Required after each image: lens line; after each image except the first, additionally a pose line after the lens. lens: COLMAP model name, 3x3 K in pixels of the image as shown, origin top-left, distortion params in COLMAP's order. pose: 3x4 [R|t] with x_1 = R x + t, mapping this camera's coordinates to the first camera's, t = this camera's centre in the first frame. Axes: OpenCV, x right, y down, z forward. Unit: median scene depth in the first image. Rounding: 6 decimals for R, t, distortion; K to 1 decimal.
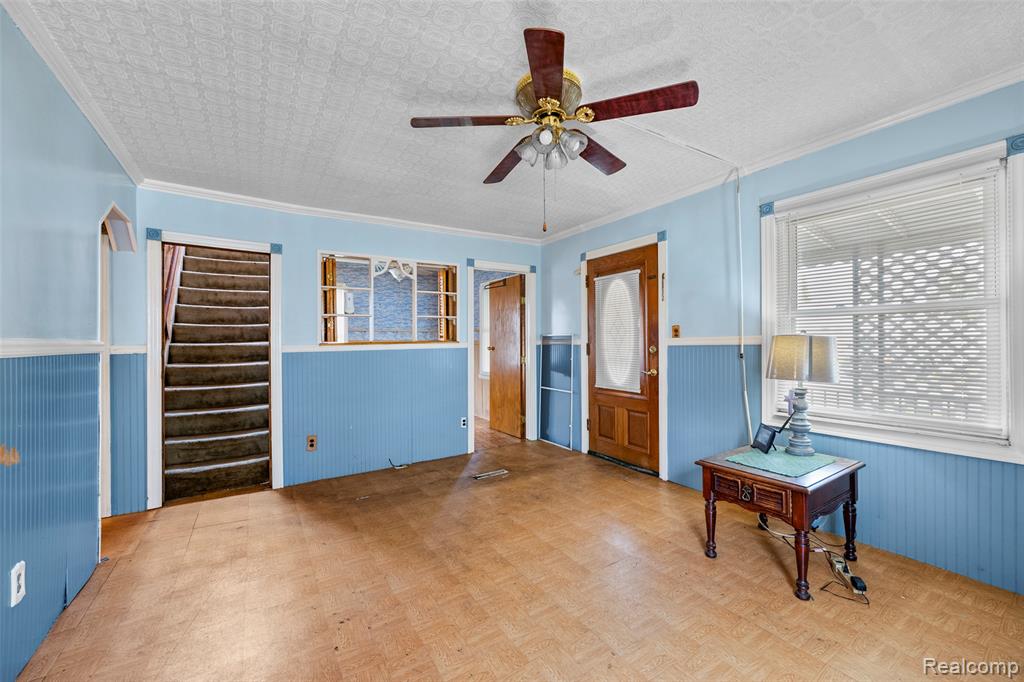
lens RADIAL K [[408.2, 0, 512.5], [0, 408.2, 340.4], [0, 0, 1]] dist [0.000641, 0.000132]
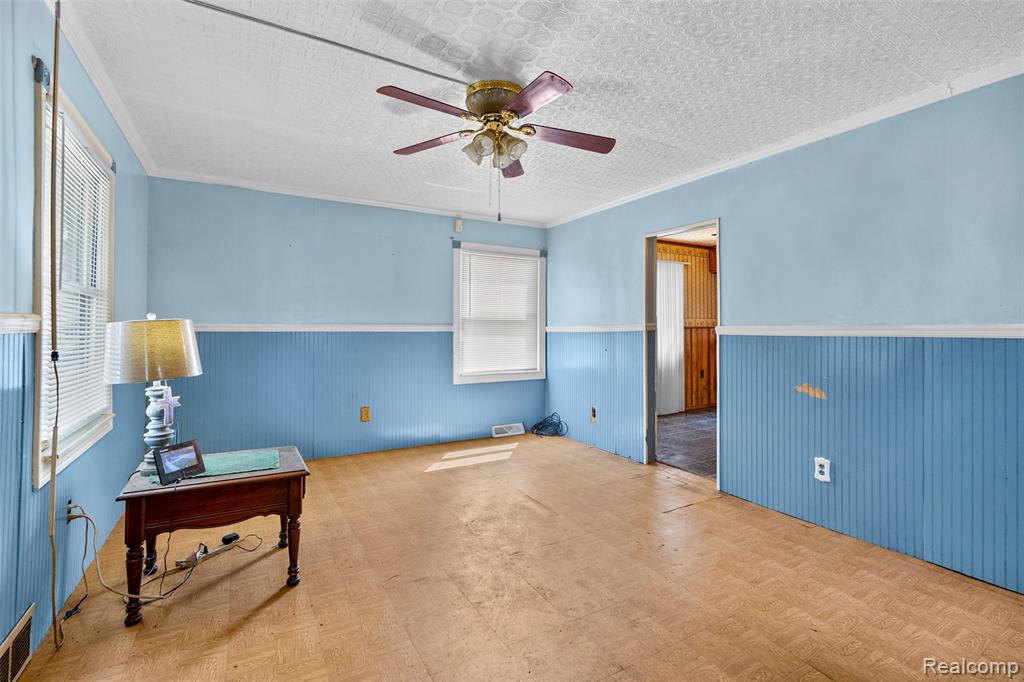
lens RADIAL K [[461.7, 0, 513.0], [0, 461.7, 325.3], [0, 0, 1]] dist [-0.001649, 0.000160]
pose [[-0.999221, 0.006468, 0.038932, -0.003118], [0.005735, 0.999805, -0.018923, 0.011831], [-0.039047, -0.018685, -0.999063, 1.211425]]
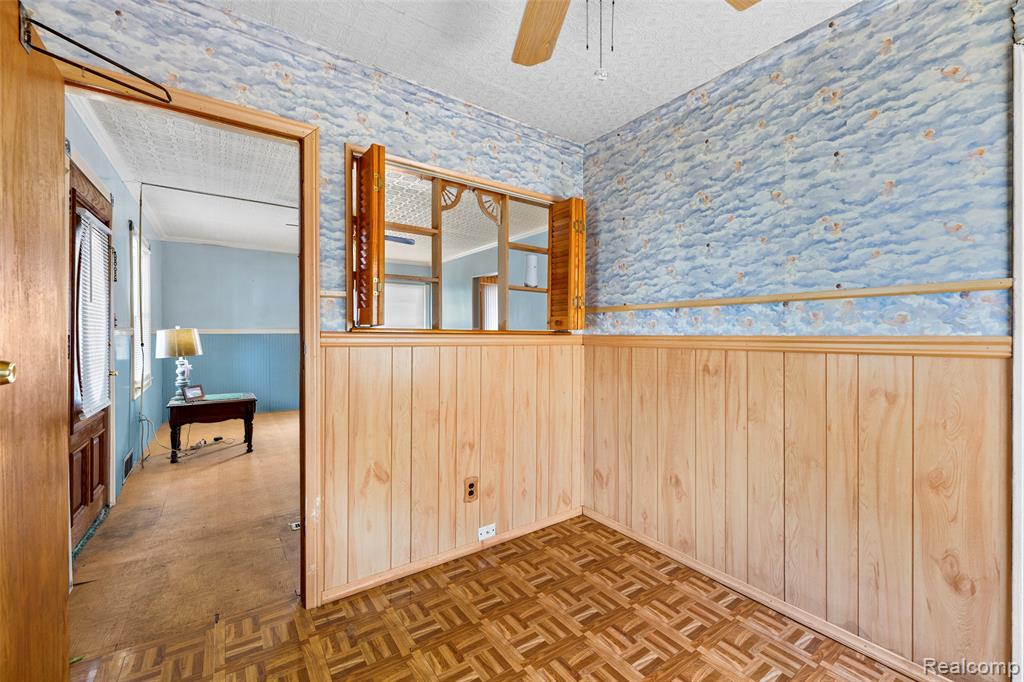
lens RADIAL K [[408.2, 0, 507.8], [0, 408.2, 335.1], [0, 0, 1]] dist [0.000641, 0.000132]
pose [[-0.999045, 0.008820, -0.042801, -0.356339], [0.008682, 0.999956, 0.003418, 0.012916], [0.042829, 0.003043, -0.999078, 1.771349]]
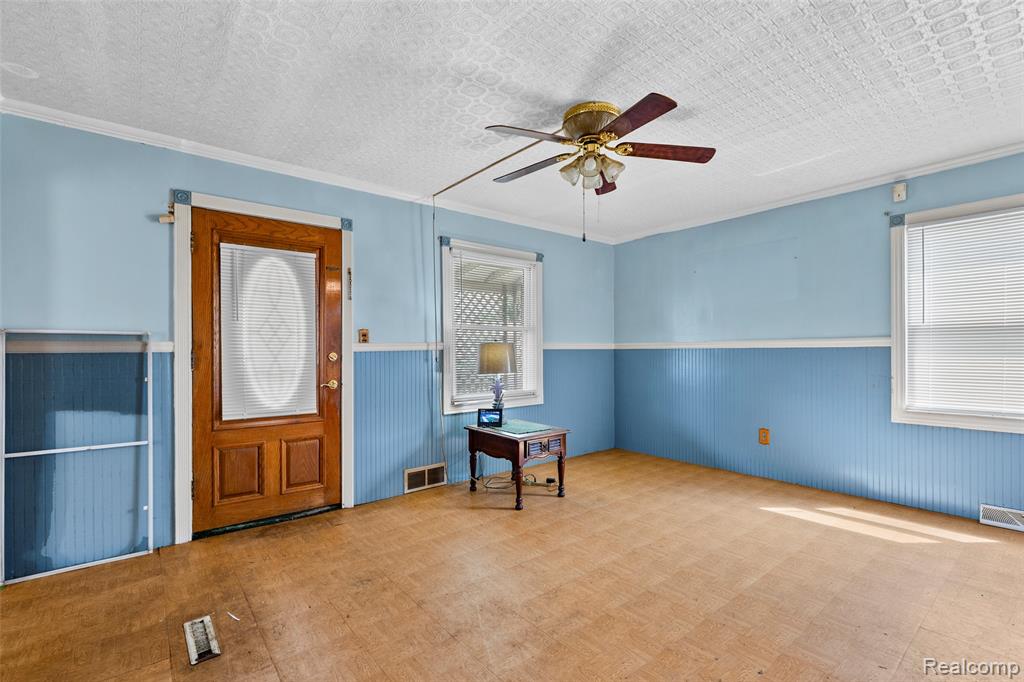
lens RADIAL K [[461.7, 0, 515.9], [0, 461.7, 351.8], [0, 0, 1]] dist [-0.001649, 0.000160]
pose [[-0.124894, 0.003860, 0.992163, -0.621712], [0.001480, 0.999992, -0.003705, 0.016471], [-0.992169, 0.001006, -0.124898, 0.746989]]
